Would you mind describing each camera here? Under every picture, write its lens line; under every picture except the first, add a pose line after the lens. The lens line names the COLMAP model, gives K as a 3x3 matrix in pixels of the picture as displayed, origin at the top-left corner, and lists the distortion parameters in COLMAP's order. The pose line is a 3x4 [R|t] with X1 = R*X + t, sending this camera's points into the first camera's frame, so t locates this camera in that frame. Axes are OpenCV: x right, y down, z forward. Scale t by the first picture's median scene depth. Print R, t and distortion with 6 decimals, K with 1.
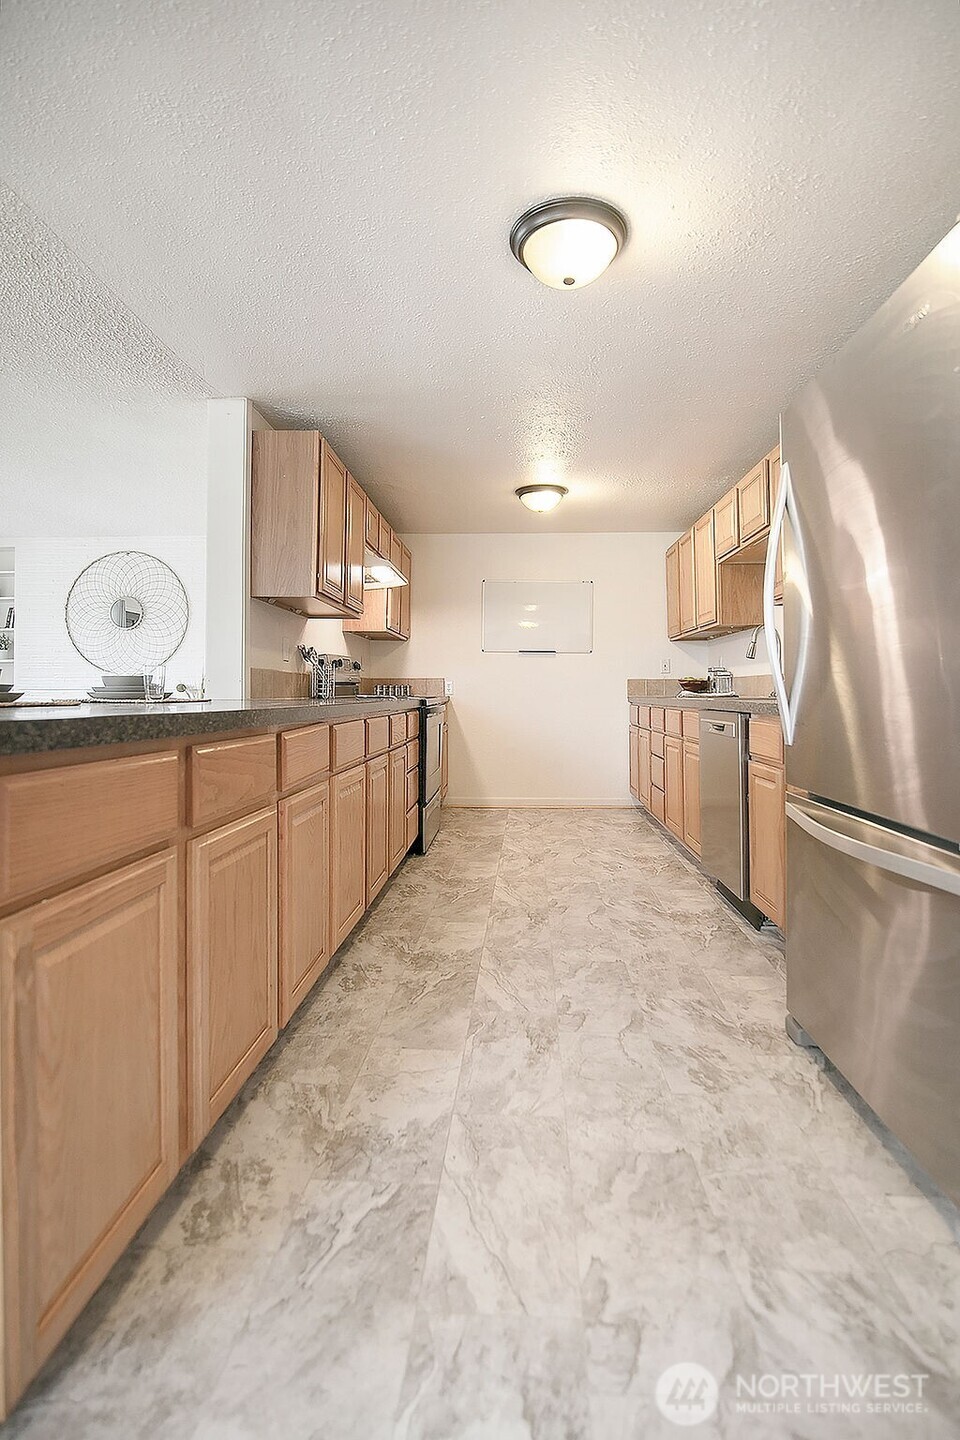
lens RADIAL K [[675.6, 0, 538.8], [0, 675.6, 685.1], [0, 0, 1]] dist [-0.028856, 0.002478]
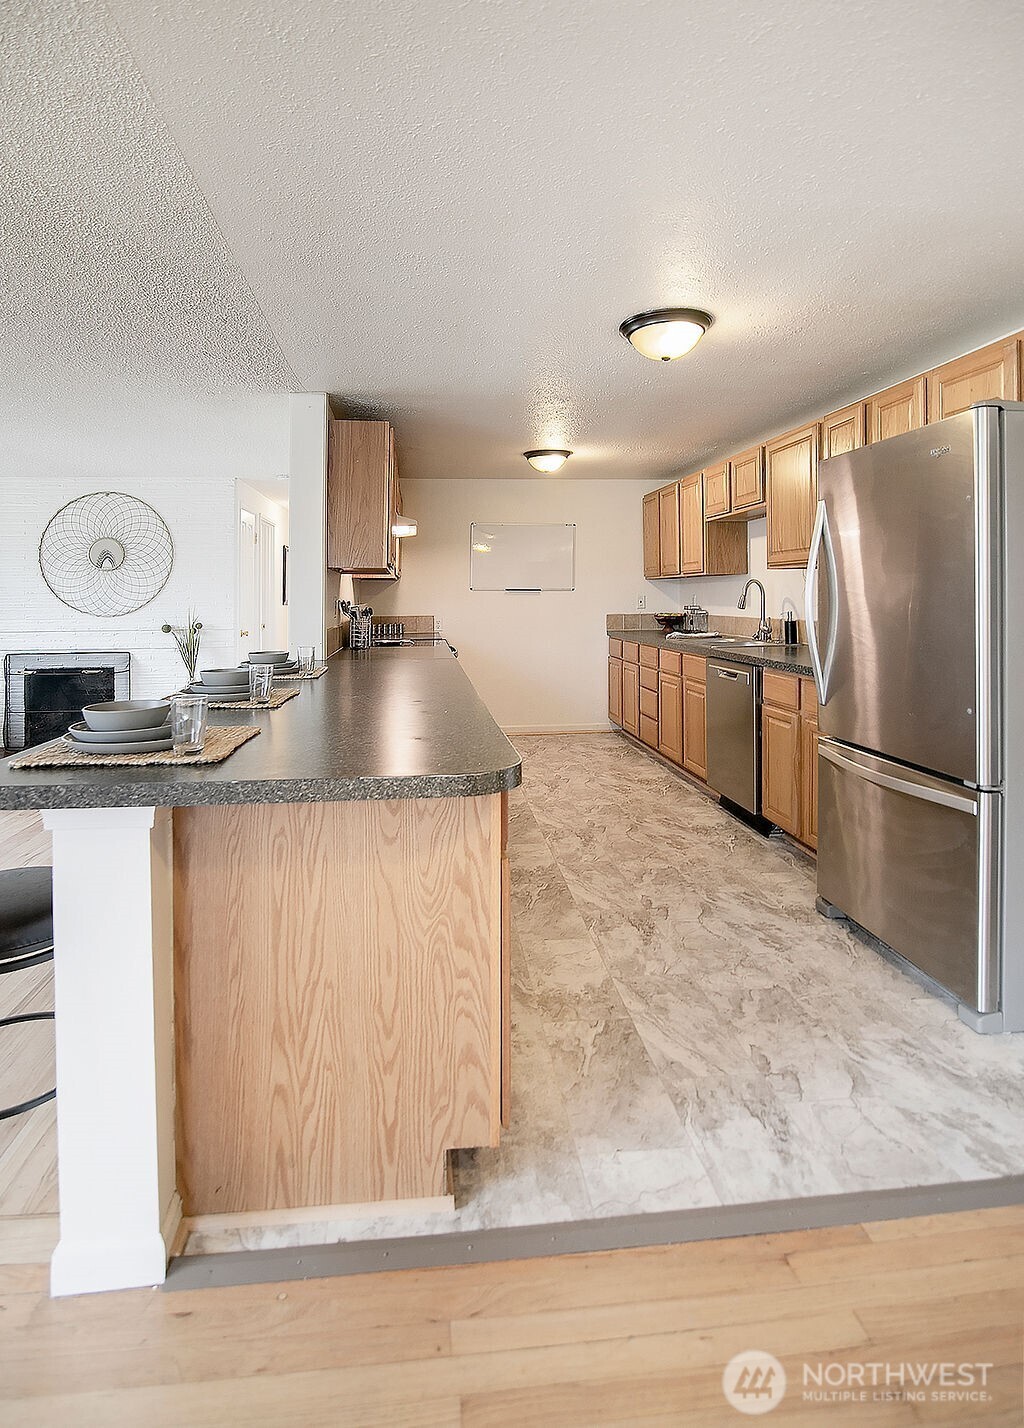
lens RADIAL K [[698.1, 0, 532.2], [0, 698.1, 608.7], [0, 0, 1]] dist [-0.041308, -0.001366]
pose [[0.994201, -0.015255, 0.106455, -0.341764], [0.013630, 0.999779, 0.015979, -0.121204], [-0.106675, -0.014436, 0.994189, -0.316967]]
